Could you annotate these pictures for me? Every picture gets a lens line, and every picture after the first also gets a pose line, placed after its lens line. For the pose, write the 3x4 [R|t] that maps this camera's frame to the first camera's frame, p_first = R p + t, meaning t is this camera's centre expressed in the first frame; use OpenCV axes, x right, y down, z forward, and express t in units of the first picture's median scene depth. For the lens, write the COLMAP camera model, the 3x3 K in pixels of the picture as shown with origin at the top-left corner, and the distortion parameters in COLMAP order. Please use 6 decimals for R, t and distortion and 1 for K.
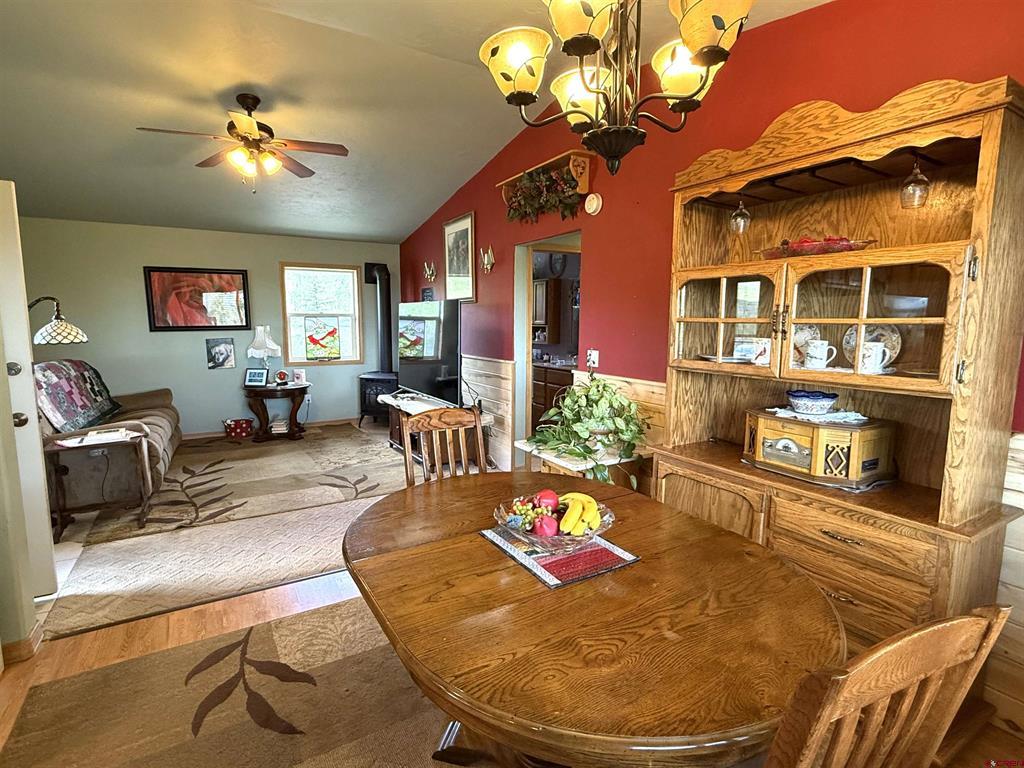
lens RADIAL K [[515.8, 0, 510.3], [0, 515.8, 384.3], [0, 0, 1]] dist [0.000010, -0.000066]
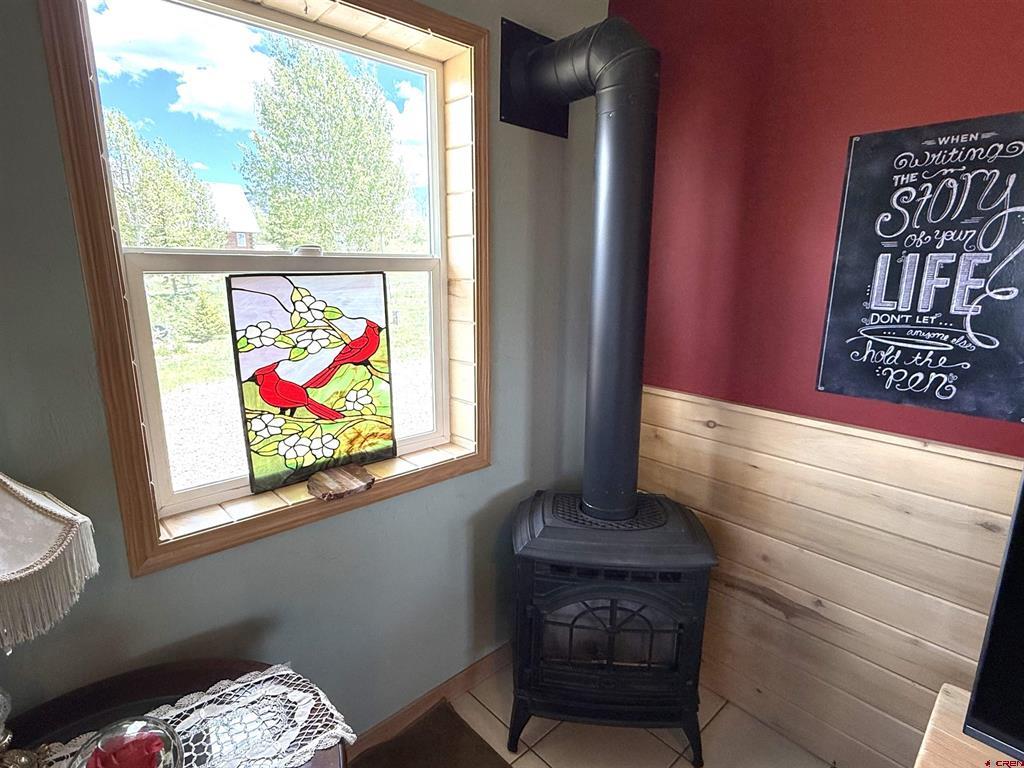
lens RADIAL K [[530.7, 0, 509.6], [0, 530.7, 387.5], [0, 0, 1]] dist [-0.002151, -0.000121]
pose [[0.973066, -0.046057, 0.225879, -0.545442], [0.026021, 0.995521, 0.090891, -0.165153], [-0.229053, -0.082565, 0.969906, 1.247588]]
